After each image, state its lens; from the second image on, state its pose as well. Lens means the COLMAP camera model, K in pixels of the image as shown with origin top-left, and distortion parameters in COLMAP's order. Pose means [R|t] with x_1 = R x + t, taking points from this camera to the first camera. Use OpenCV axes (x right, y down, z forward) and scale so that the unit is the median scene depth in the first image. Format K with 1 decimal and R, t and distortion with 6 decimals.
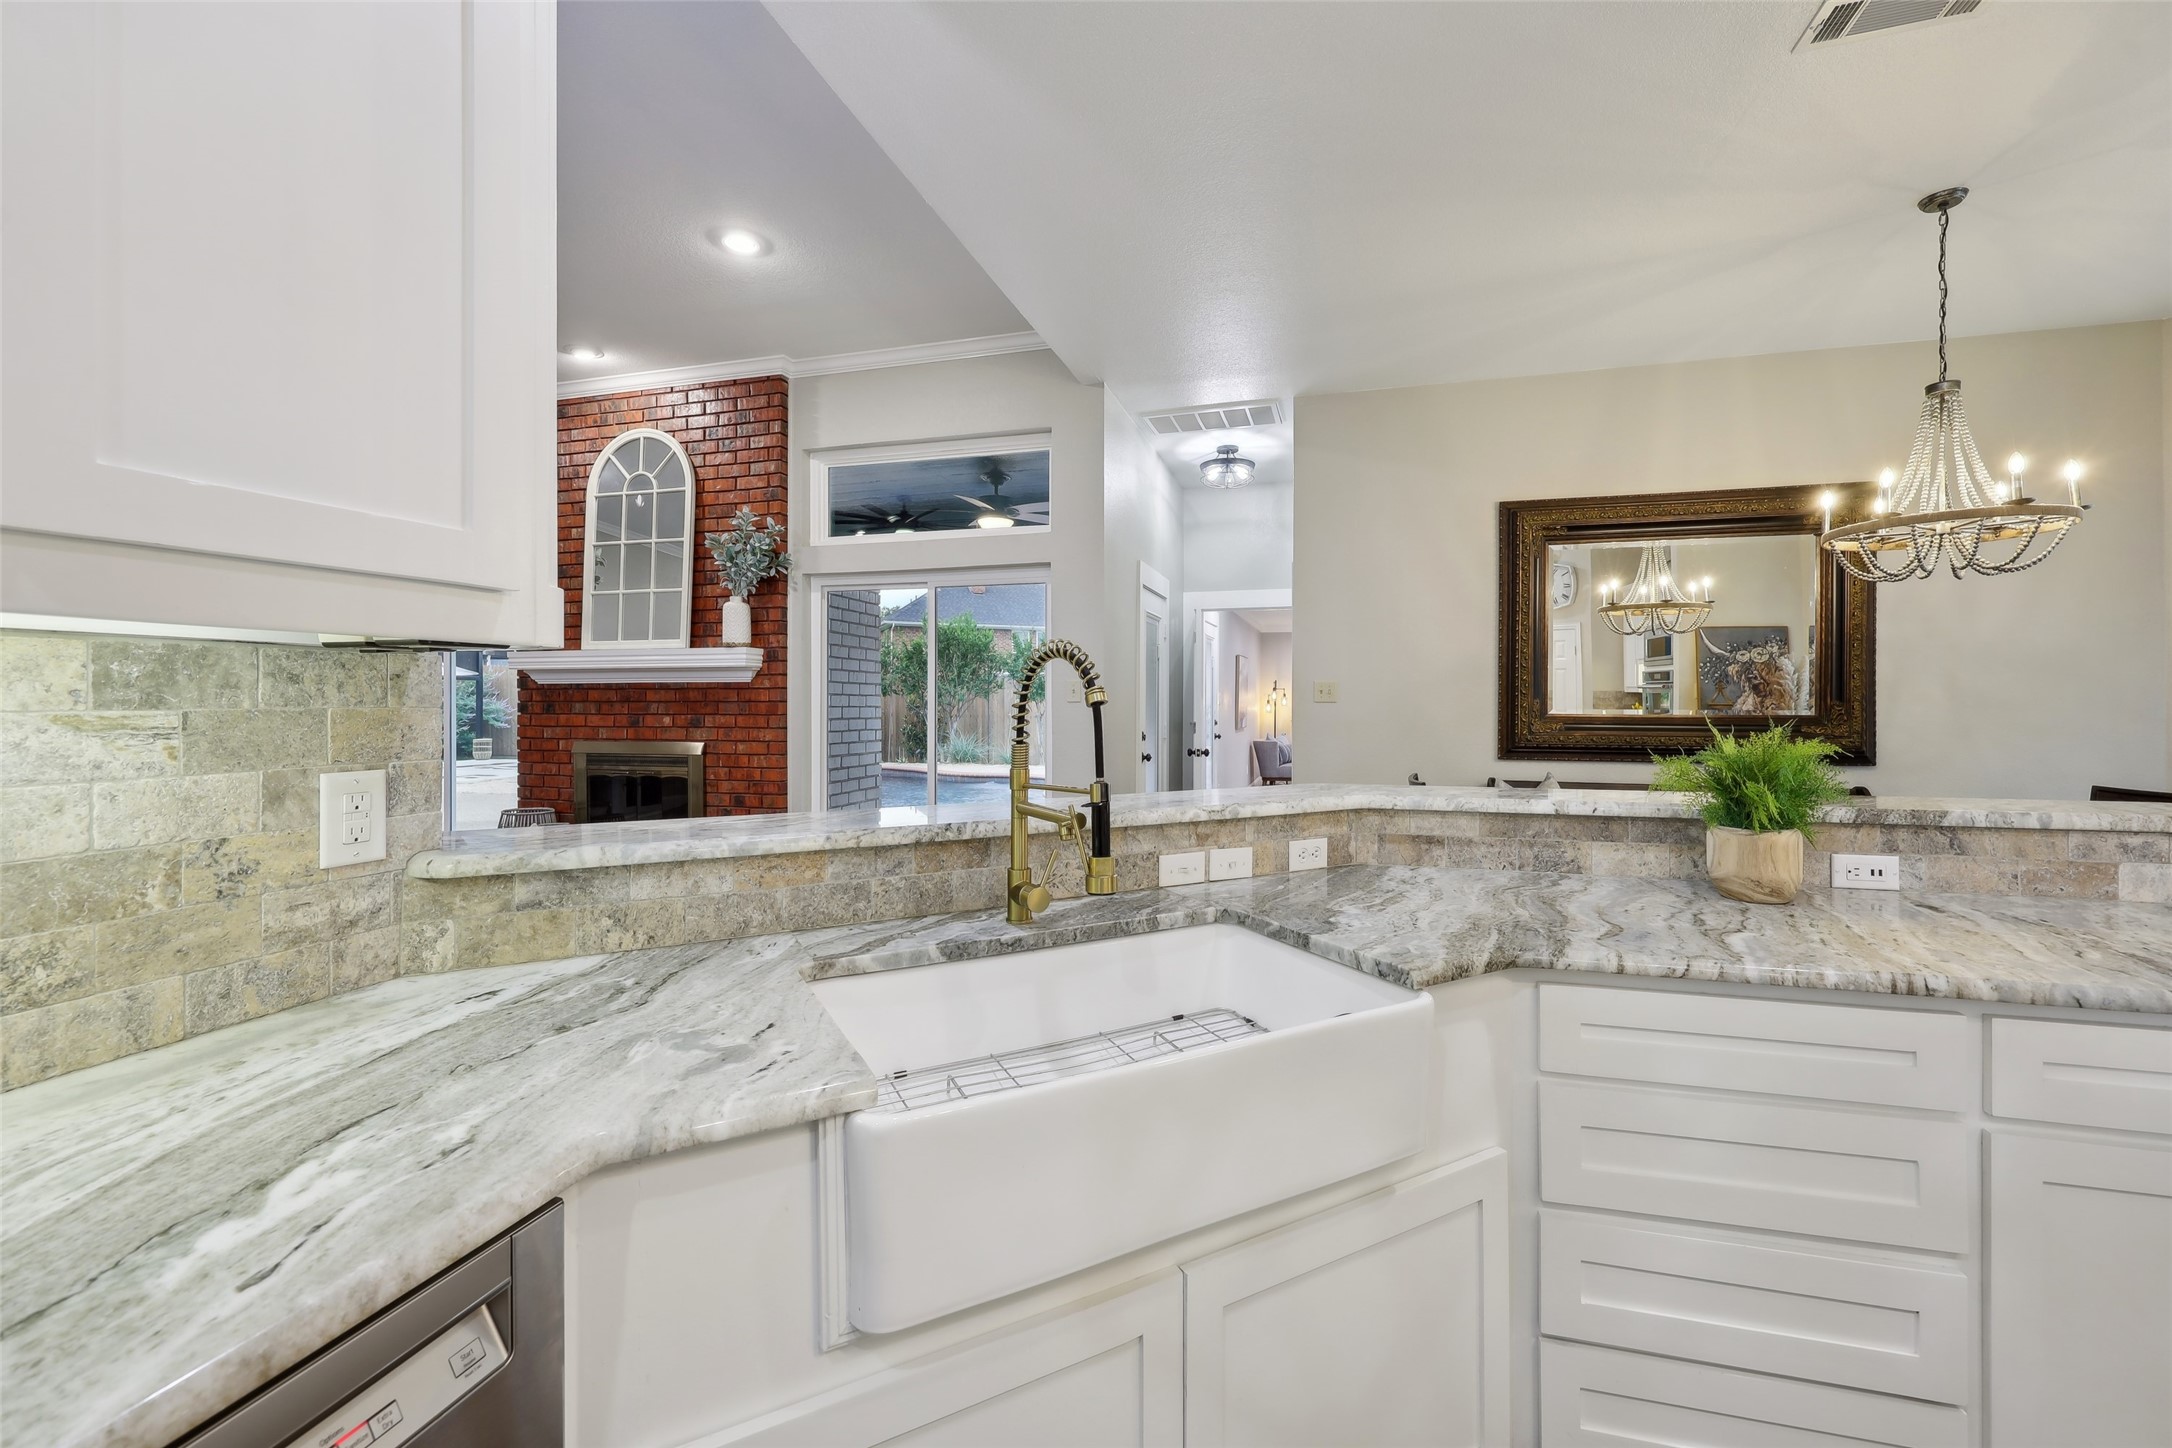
lens RADIAL K [[883.7, 0, 1080.9], [0, 883.7, 702.7], [0, 0, 1]] dist [-0.010749, 0.000024]
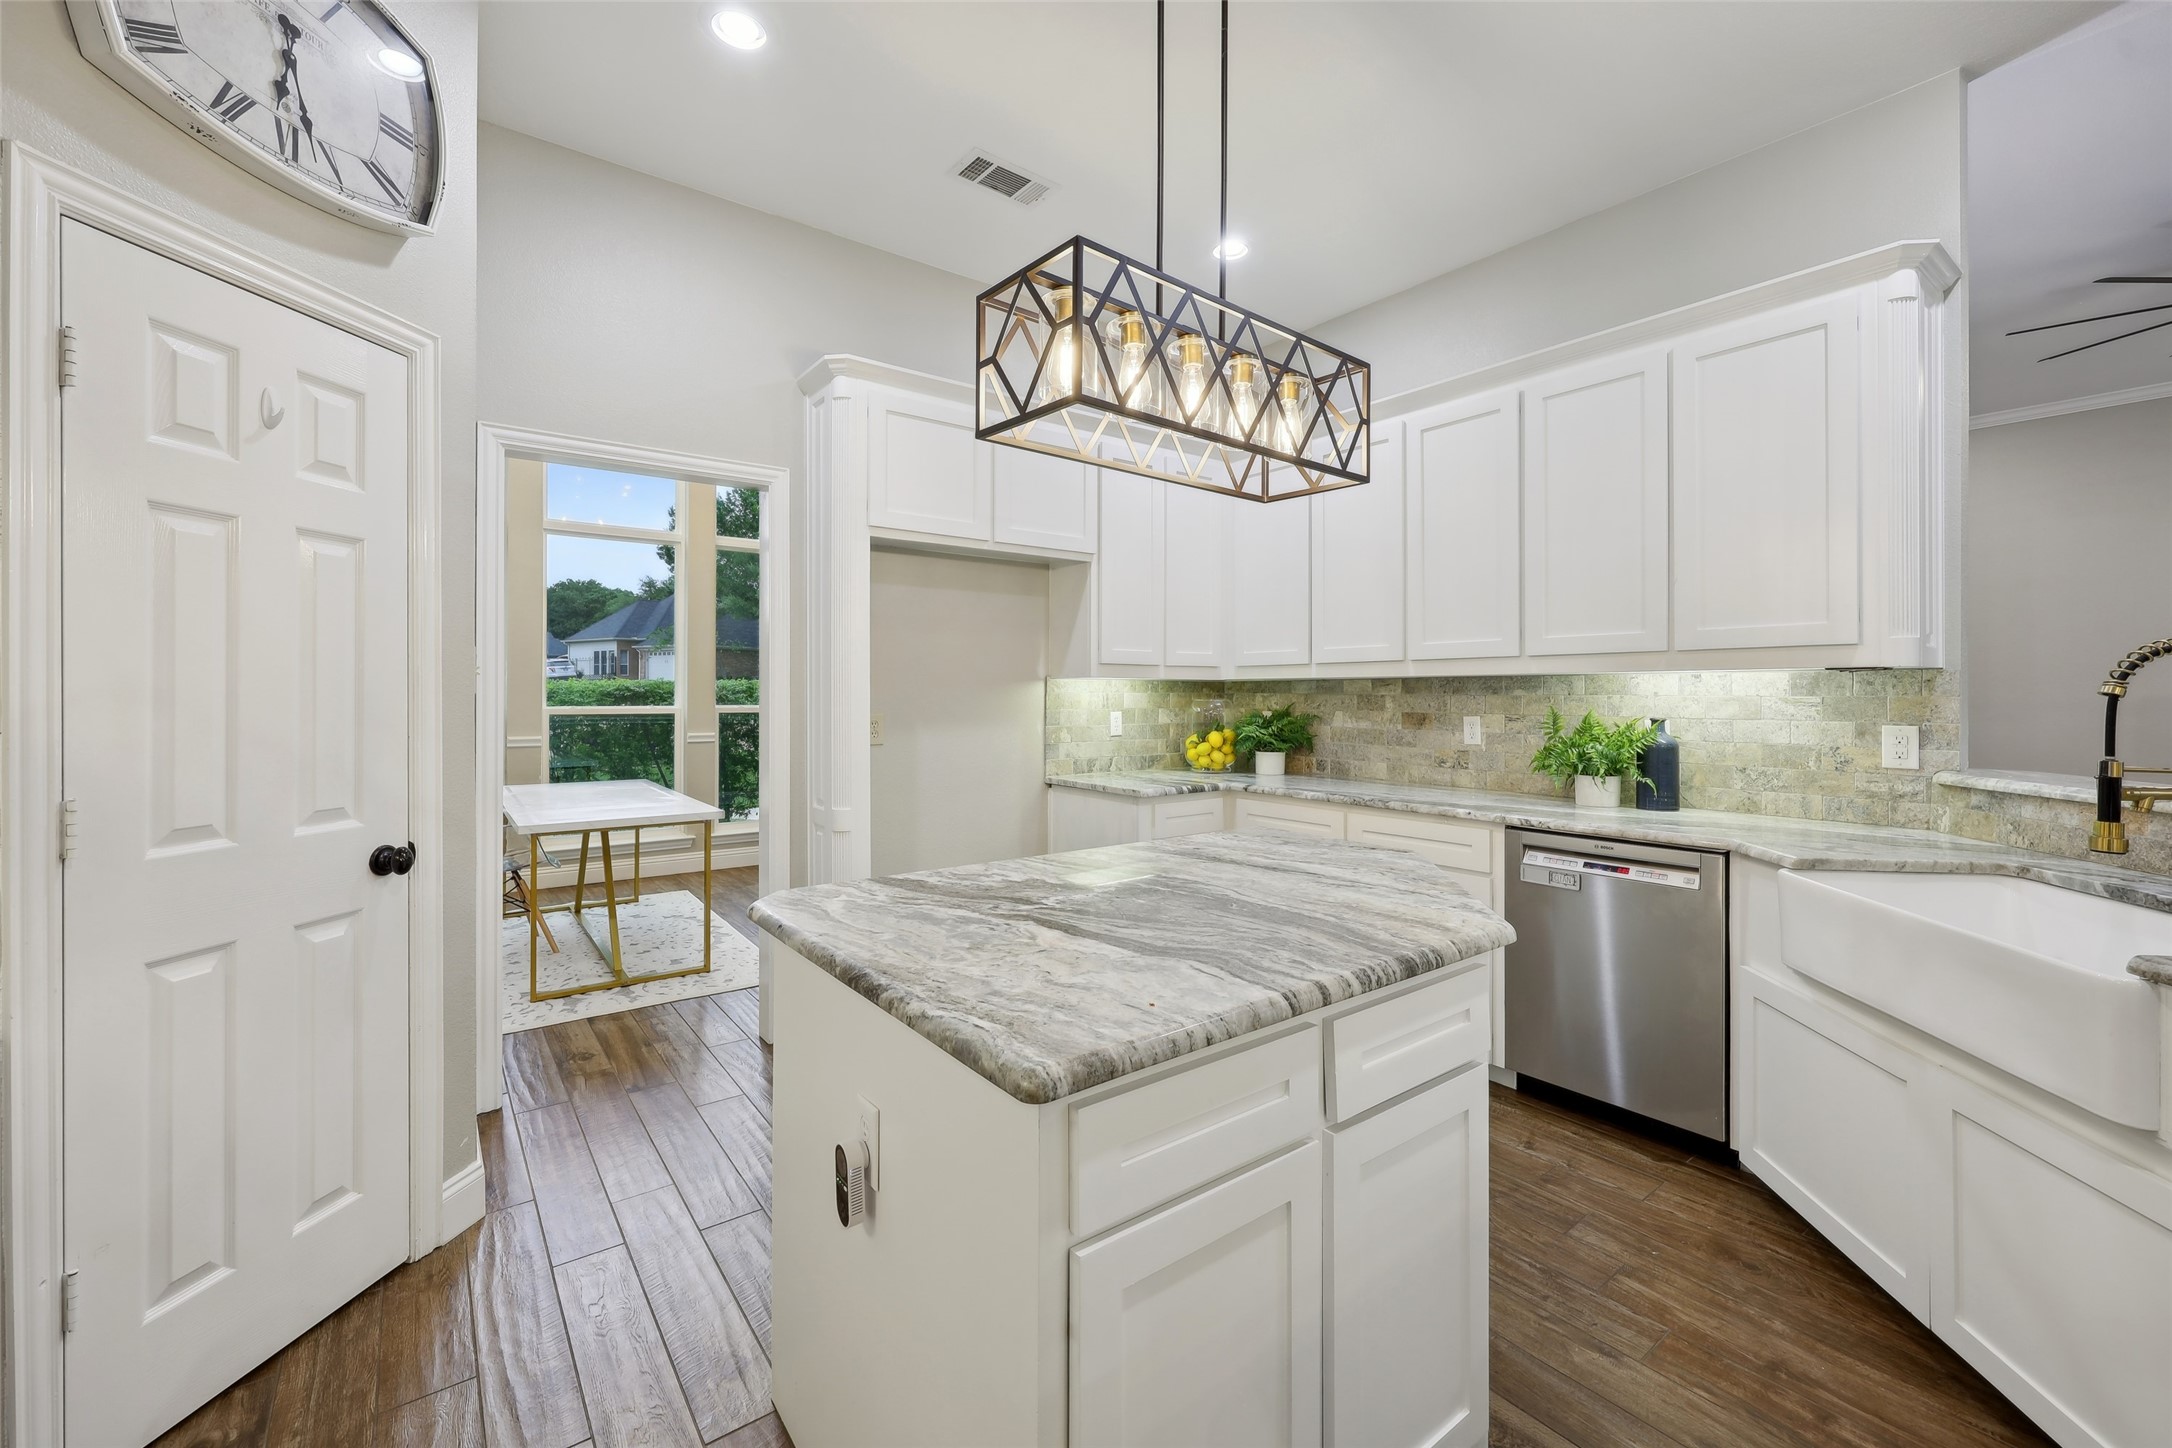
lens RADIAL K [[883.7, 0, 1087.2], [0, 883.7, 702.9], [0, 0, 1]] dist [-0.010749, 0.000024]
pose [[-0.610743, 0.004734, -0.791814, 2.124319], [-0.003594, 0.999955, 0.008750, 0.011118], [0.791820, 0.008189, -0.610699, 0.739864]]
